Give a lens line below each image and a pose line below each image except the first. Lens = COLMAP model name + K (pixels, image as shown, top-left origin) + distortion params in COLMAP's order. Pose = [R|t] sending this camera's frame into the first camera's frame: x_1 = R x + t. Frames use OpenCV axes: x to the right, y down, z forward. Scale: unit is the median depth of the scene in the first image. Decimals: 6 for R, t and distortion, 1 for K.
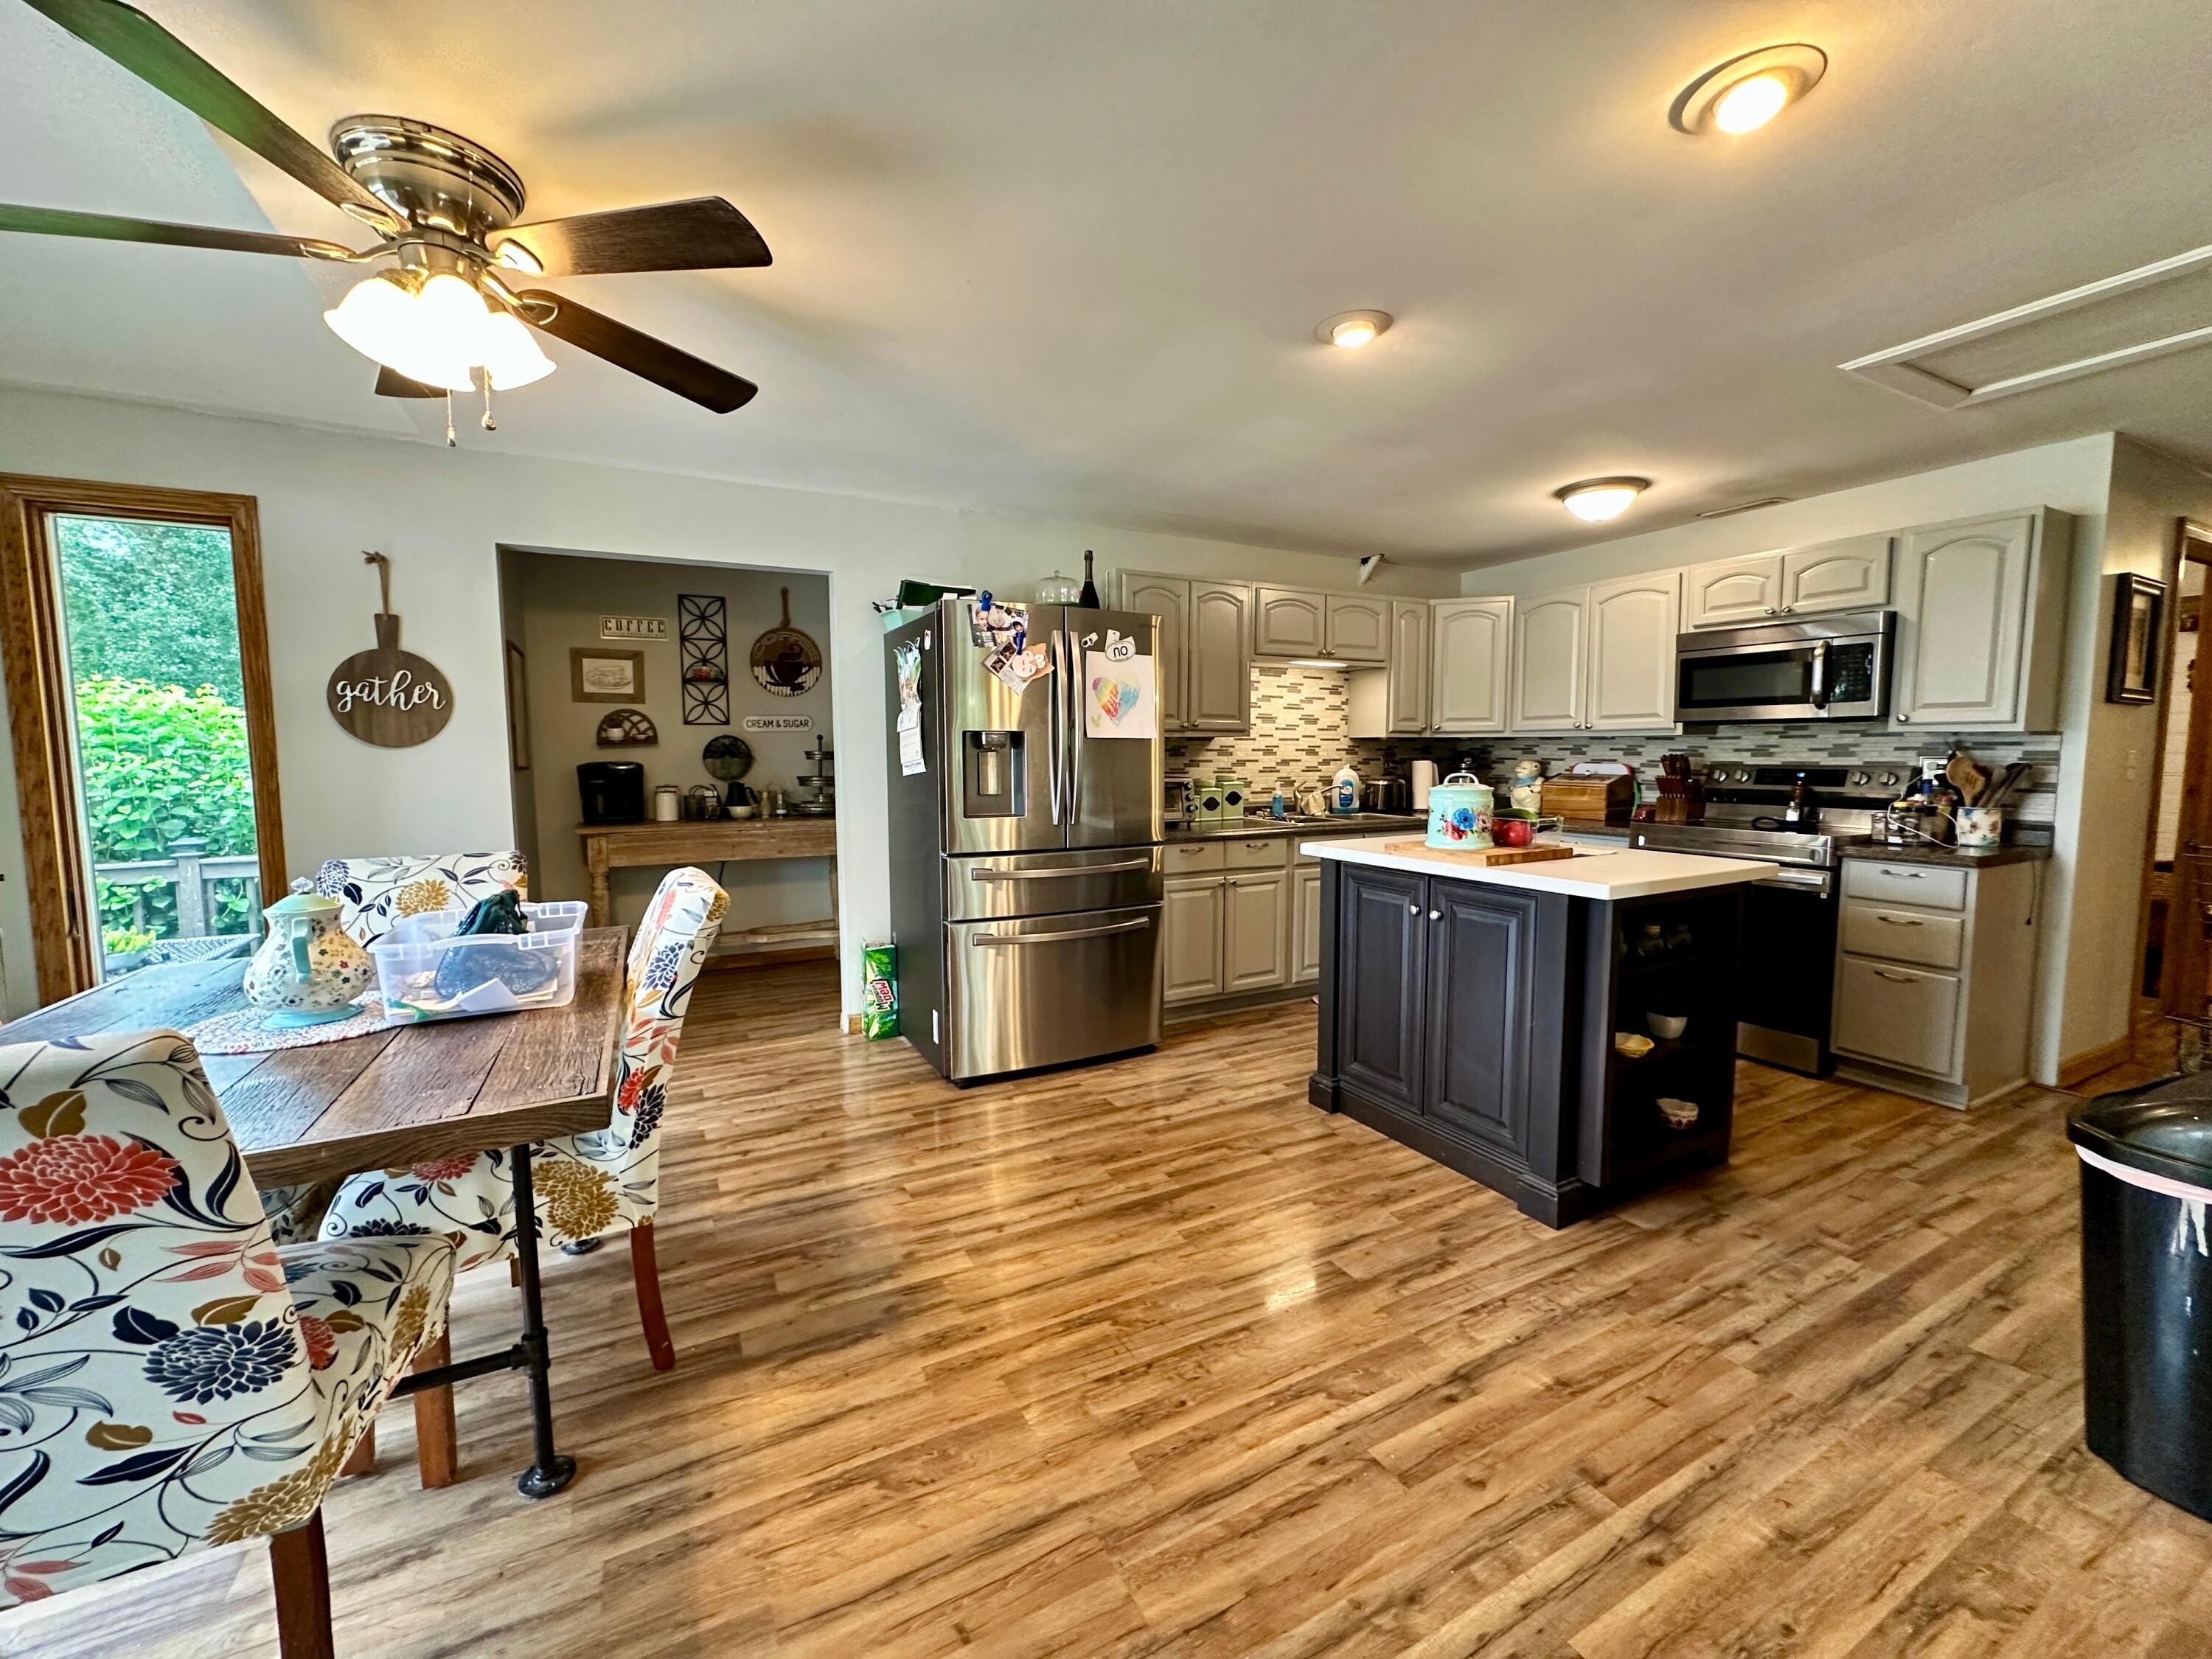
lens RADIAL K [[885.0, 0, 1106.0], [0, 885.0, 829.5], [0, 0, 1]] dist [-0.000981, -0.000206]
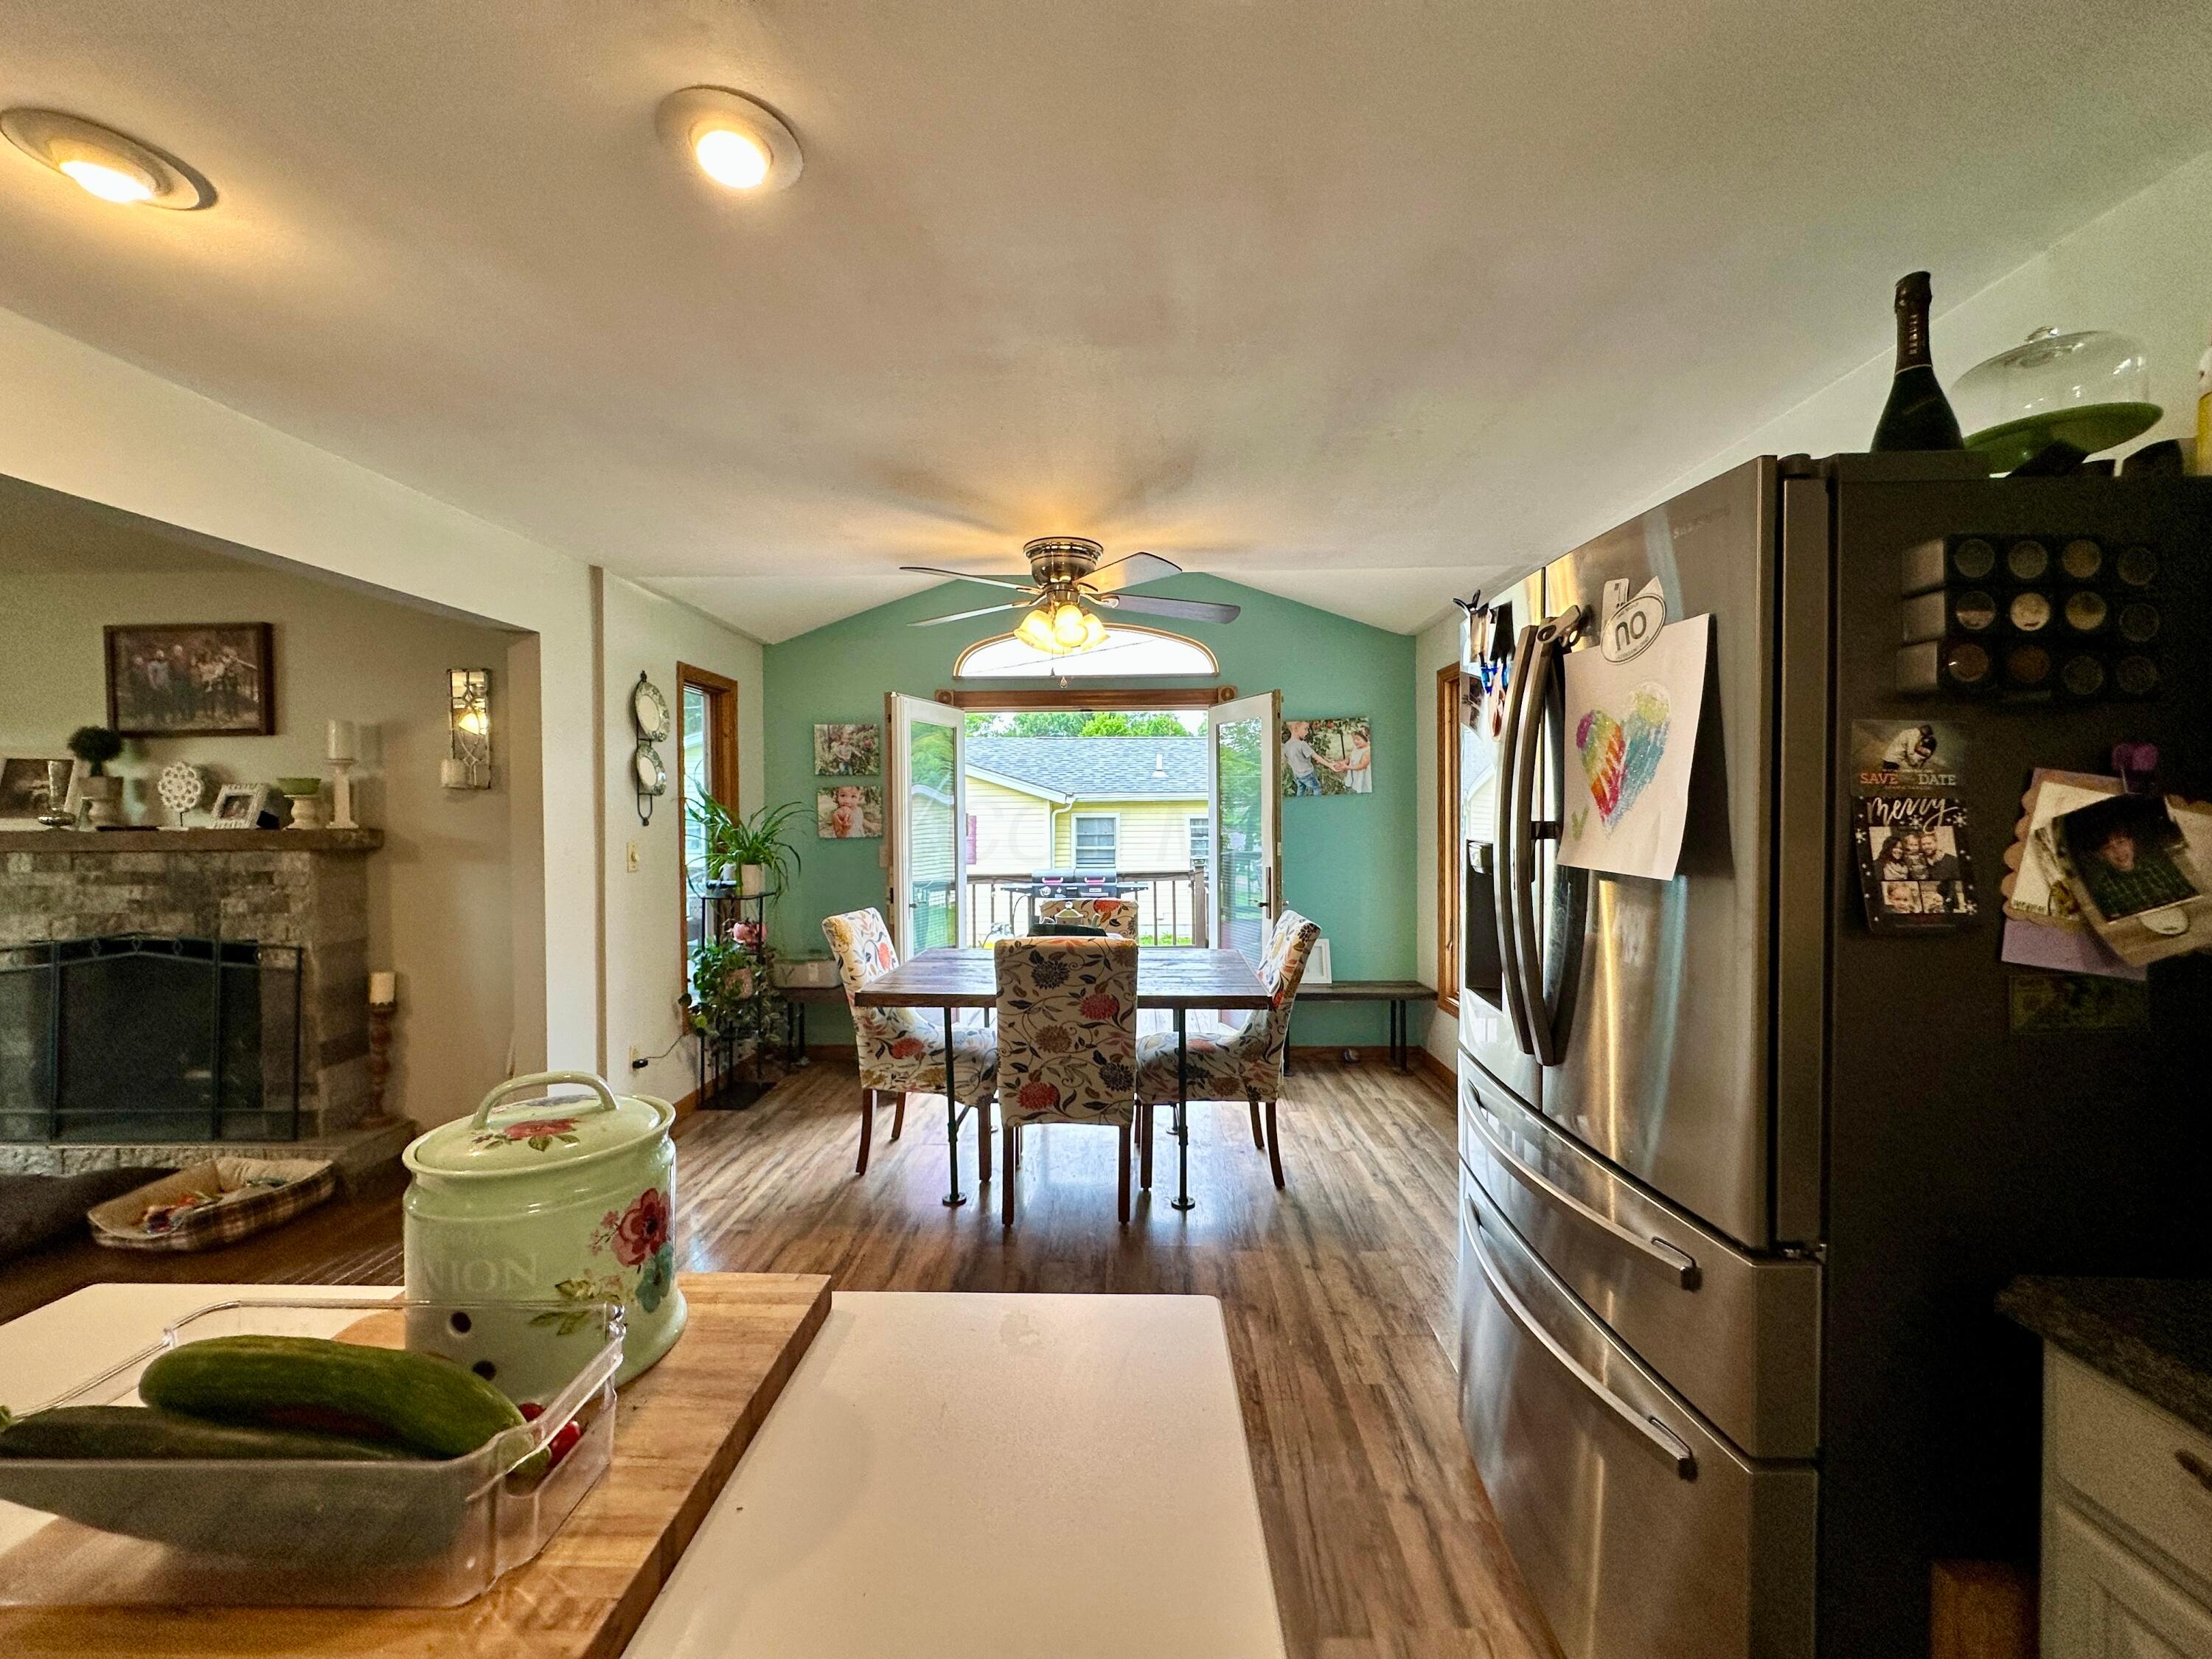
lens RADIAL K [[885.0, 0, 1106.0], [0, 885.0, 829.5], [0, 0, 1]] dist [-0.000981, -0.000206]
pose [[-0.495297, 0.027280, -0.868295, 0.488934], [-0.069604, 0.995047, 0.070966, -0.149819], [0.865931, 0.095586, -0.490945, 1.133574]]
